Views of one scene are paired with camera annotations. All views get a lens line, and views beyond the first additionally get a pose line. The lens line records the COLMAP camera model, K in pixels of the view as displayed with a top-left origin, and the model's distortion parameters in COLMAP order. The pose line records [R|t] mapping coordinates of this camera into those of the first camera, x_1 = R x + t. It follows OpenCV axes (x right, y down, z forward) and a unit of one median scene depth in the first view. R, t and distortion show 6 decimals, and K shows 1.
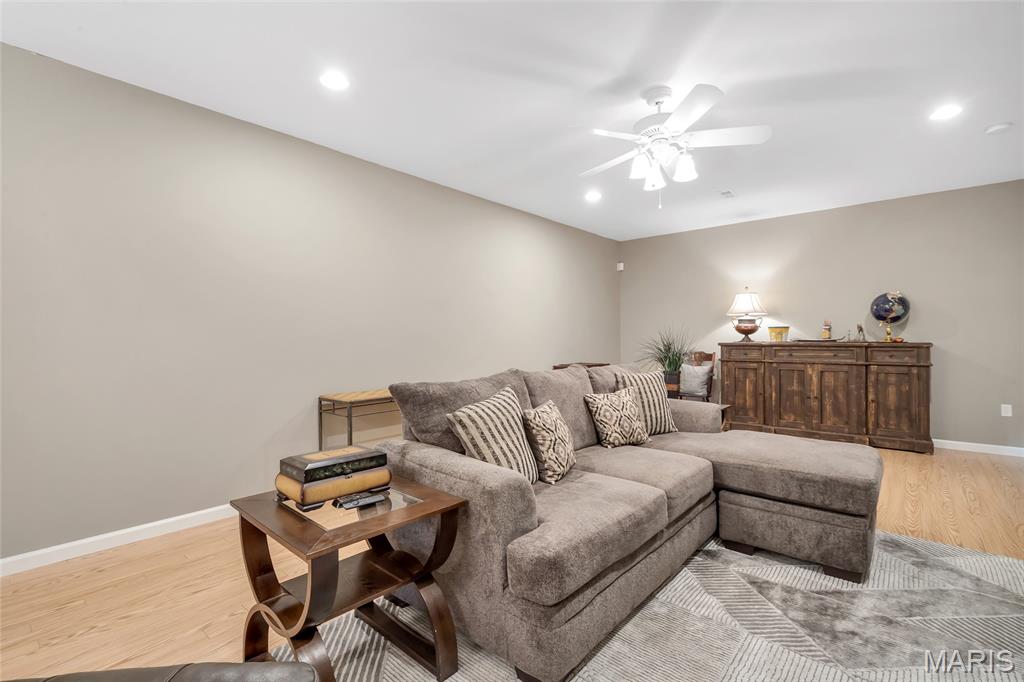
lens RADIAL K [[470.8, 0, 512.6], [0, 470.8, 340.0], [0, 0, 1]] dist [-0.013576, 0.002568]
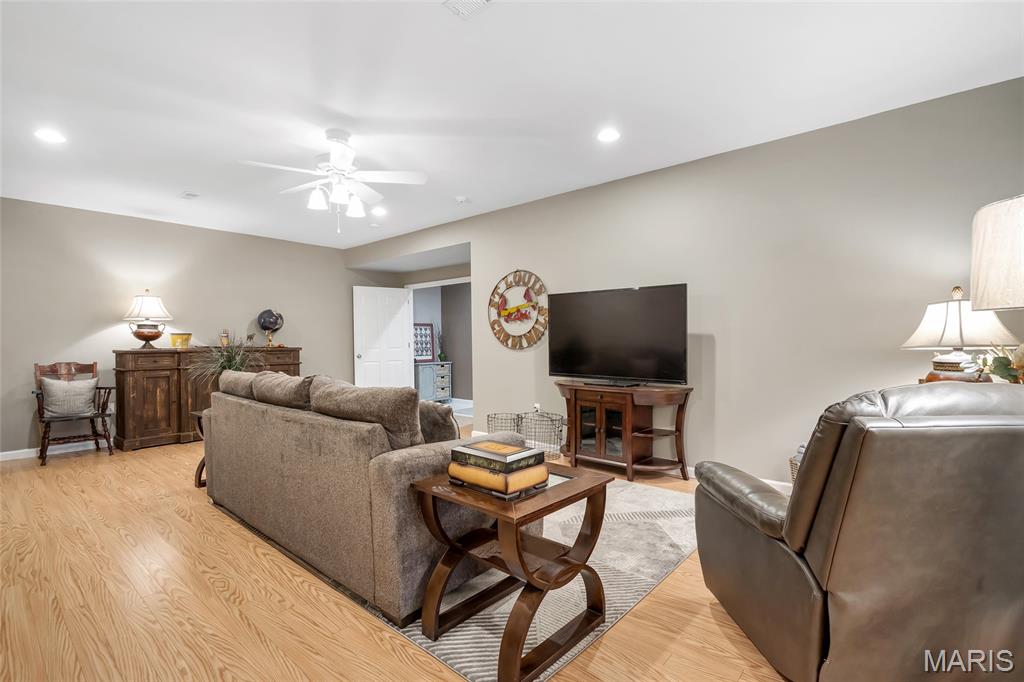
lens RADIAL K [[470.8, 0, 512.7], [0, 470.8, 341.8], [0, 0, 1]] dist [-0.013576, 0.002568]
pose [[-0.041219, 0.000966, 0.999150, -0.466742], [0.006610, 0.999978, -0.000694, -0.004702], [-0.999128, 0.006576, -0.041225, 0.332357]]
